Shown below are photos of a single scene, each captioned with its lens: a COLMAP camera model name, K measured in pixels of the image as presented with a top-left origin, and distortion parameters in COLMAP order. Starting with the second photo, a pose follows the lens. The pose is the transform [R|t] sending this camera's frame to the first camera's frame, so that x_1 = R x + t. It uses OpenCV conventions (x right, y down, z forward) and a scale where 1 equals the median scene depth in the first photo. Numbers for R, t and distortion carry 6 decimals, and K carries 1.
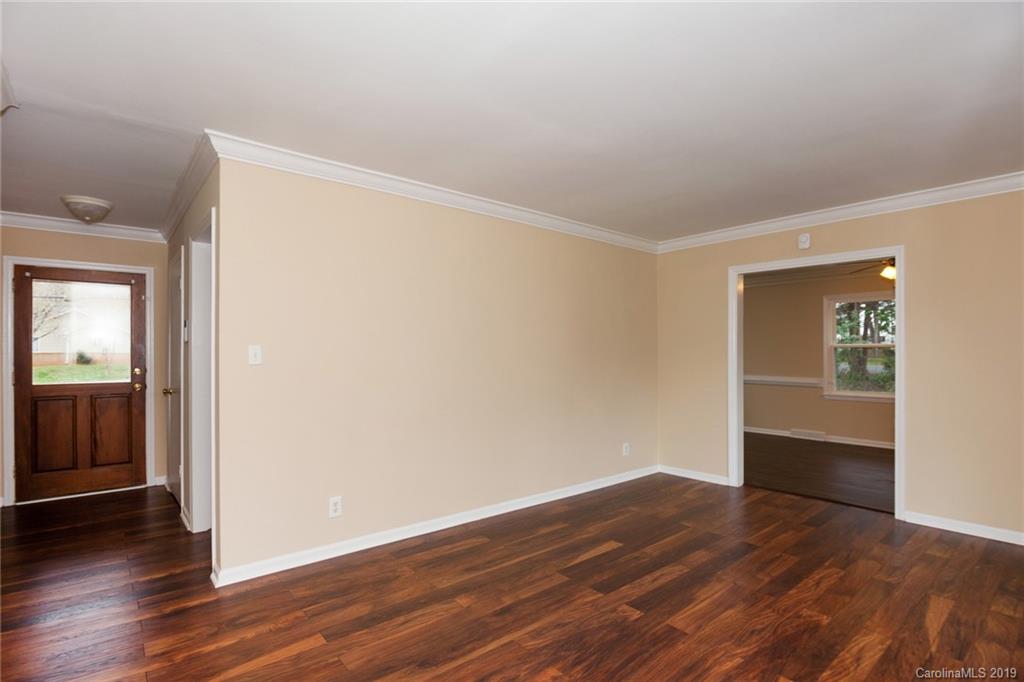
lens RADIAL K [[489.8, 0, 503.7], [0, 489.8, 340.3], [0, 0, 1]] dist [0.074975, -0.037669]
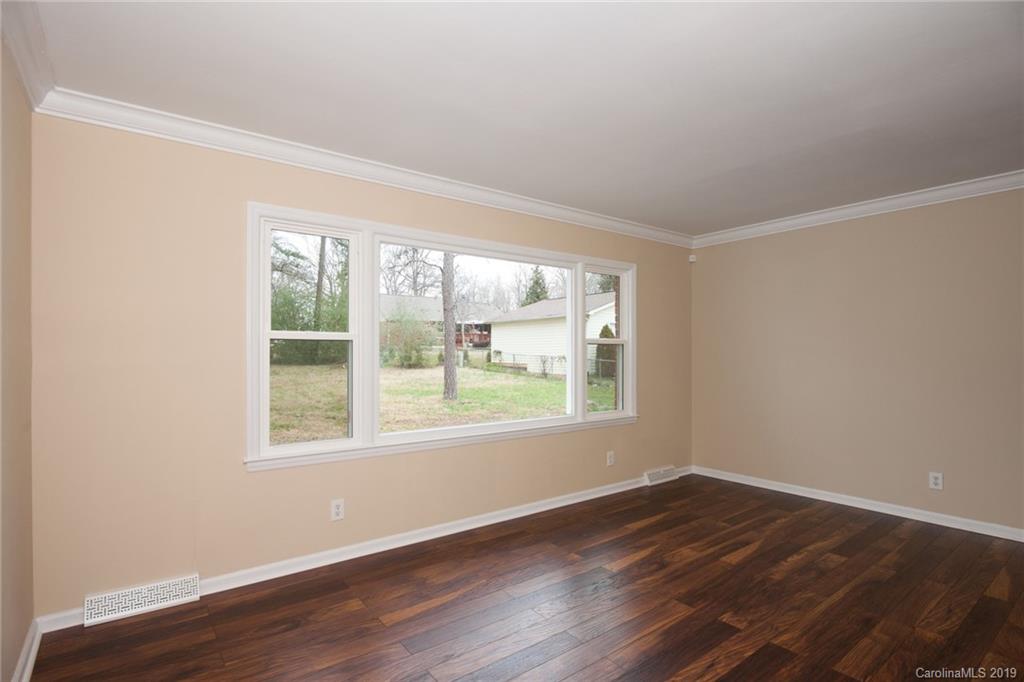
lens RADIAL K [[489.8, 0, 503.7], [0, 489.8, 340.3], [0, 0, 1]] dist [0.074975, -0.037669]
pose [[-0.999001, -0.006437, 0.044222, 0.643330], [-0.008570, 0.998800, -0.048215, 0.054105], [-0.043858, -0.048546, -0.997858, 1.980819]]
